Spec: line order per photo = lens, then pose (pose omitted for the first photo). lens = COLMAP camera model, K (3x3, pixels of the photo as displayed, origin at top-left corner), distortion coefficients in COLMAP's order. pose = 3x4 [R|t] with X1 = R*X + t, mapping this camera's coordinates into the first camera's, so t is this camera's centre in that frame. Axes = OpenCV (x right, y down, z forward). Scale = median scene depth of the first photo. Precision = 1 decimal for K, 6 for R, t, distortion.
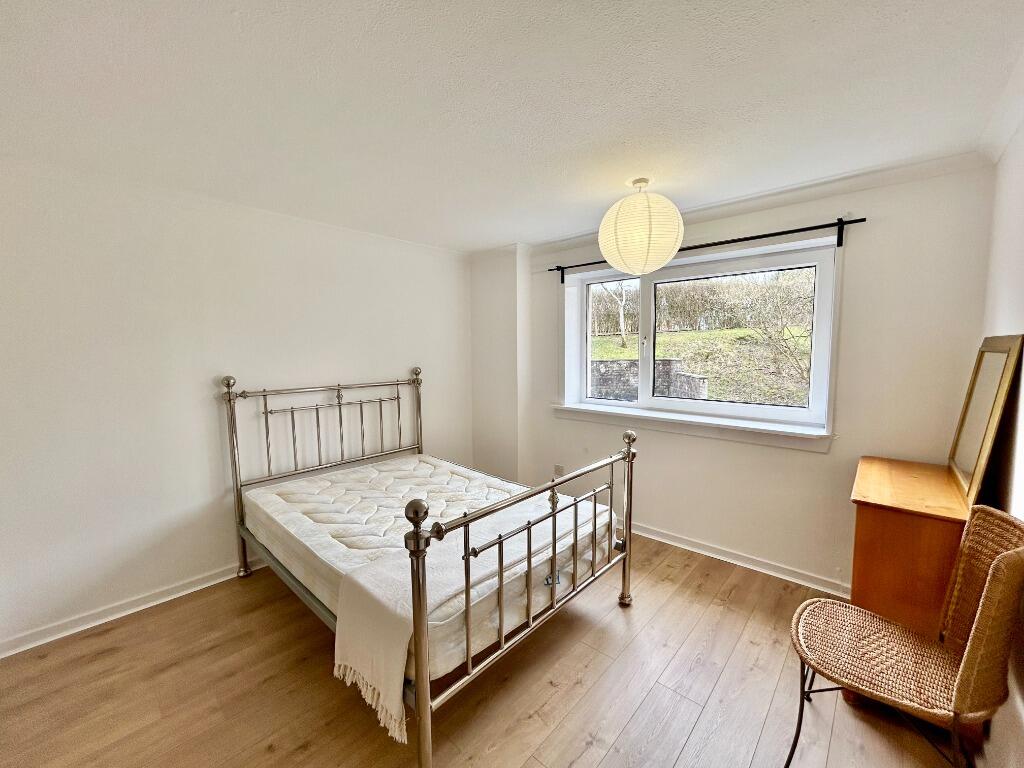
lens RADIAL K [[412.8, 0, 514.3], [0, 412.8, 383.4], [0, 0, 1]] dist [-0.002689, 0.000825]
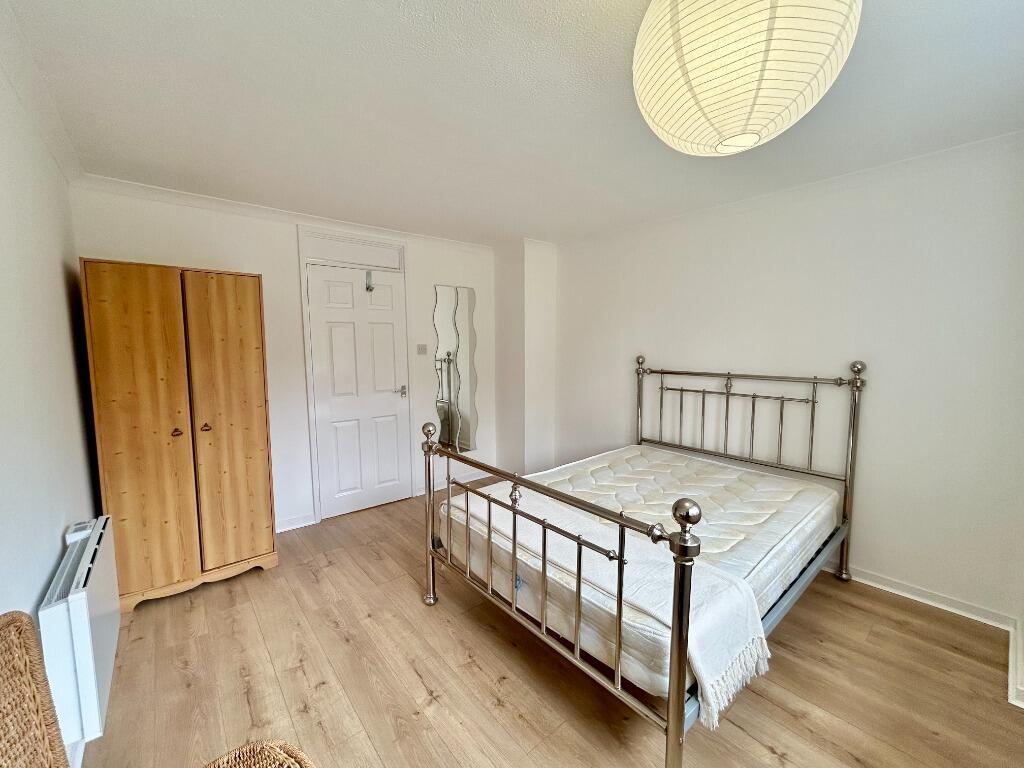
lens RADIAL K [[412.8, 0, 515.0], [0, 412.8, 382.5], [0, 0, 1]] dist [-0.002689, 0.000825]
pose [[-0.124533, 0.103665, -0.986785, 0.751621], [-0.078311, 0.990398, 0.113928, -0.058202], [0.989120, 0.091464, -0.115219, 0.830011]]
